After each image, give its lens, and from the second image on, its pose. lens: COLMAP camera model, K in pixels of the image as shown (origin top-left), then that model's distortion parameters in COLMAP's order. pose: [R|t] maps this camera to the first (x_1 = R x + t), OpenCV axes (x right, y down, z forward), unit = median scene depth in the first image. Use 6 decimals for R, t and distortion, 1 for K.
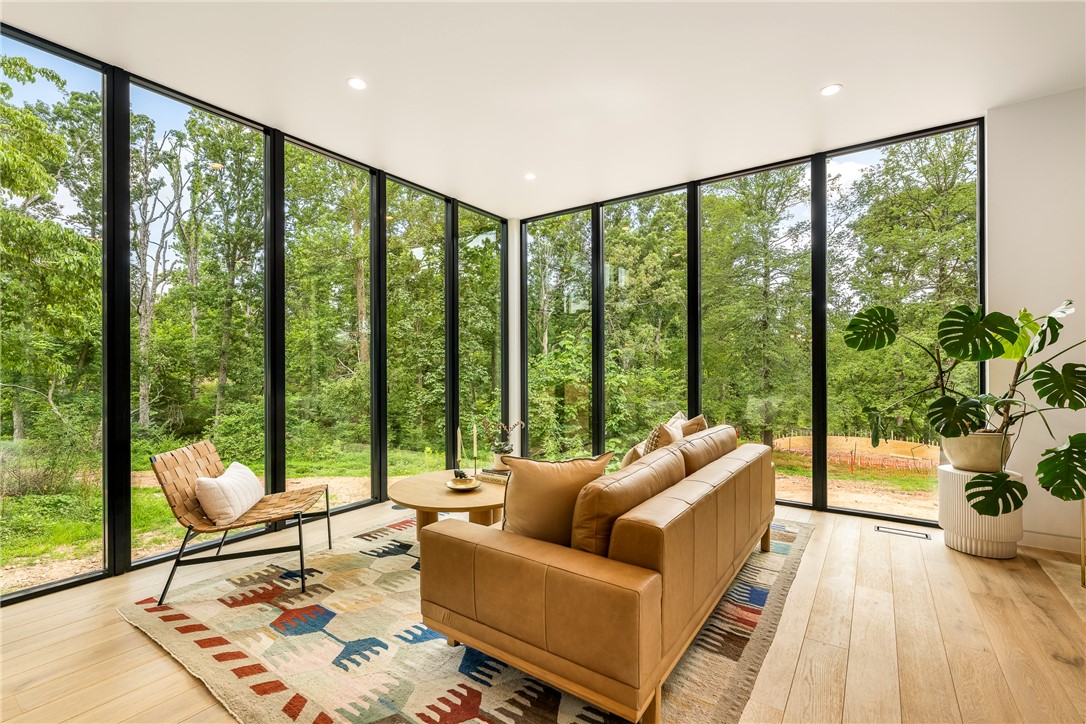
lens RADIAL K [[492.3, 0, 541.3], [0, 492.3, 361.9], [0, 0, 1]] dist [0.002122, -0.000562]
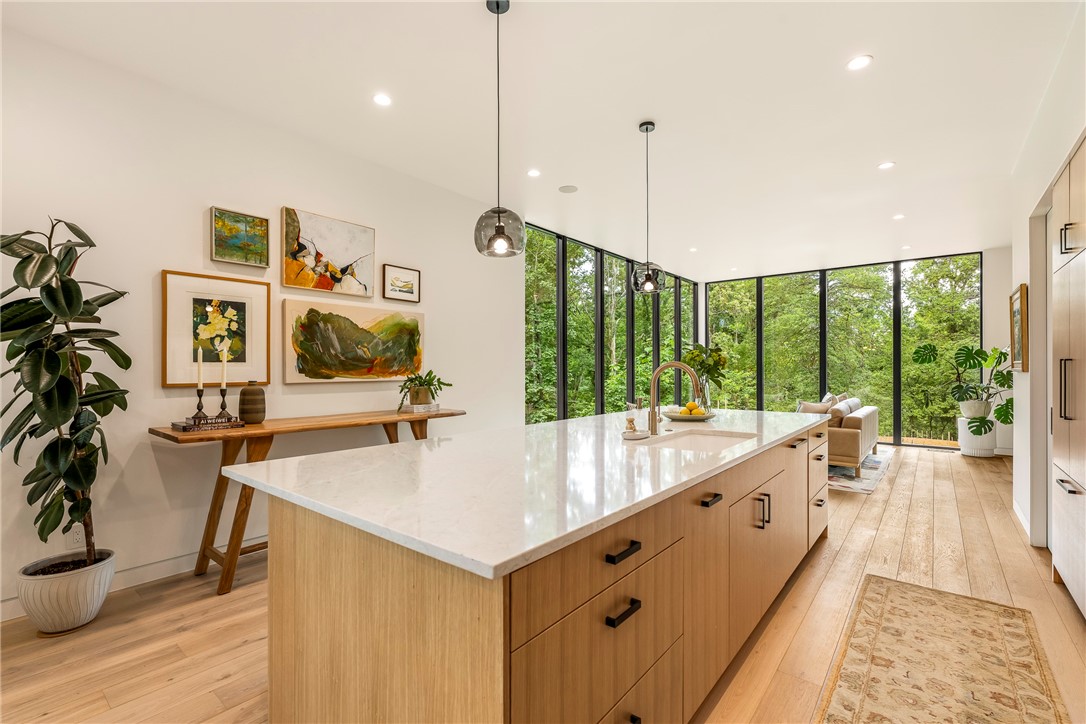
lens RADIAL K [[492.3, 0, 543.4], [0, 492.3, 363.4], [0, 0, 1]] dist [0.002122, -0.000562]
pose [[0.997333, 0.000512, -0.072977, -0.870827], [-0.000632, 0.999998, -0.001618, -0.021446], [0.072976, 0.001660, 0.997332, -1.322432]]
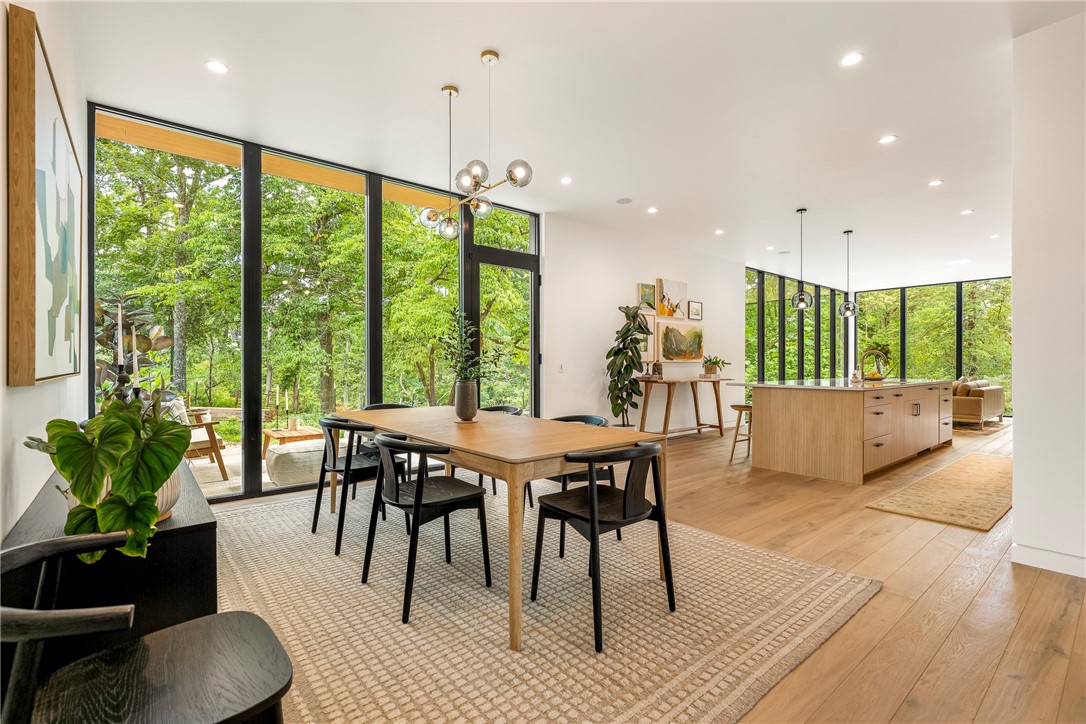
lens RADIAL K [[492.3, 0, 542.9], [0, 492.3, 365.6], [0, 0, 1]] dist [0.002122, -0.000562]
pose [[0.962630, 0.003730, -0.270794, -1.419752], [-0.000619, 0.999933, 0.011574, 0.012479], [0.270819, -0.010974, 0.962568, -2.653237]]
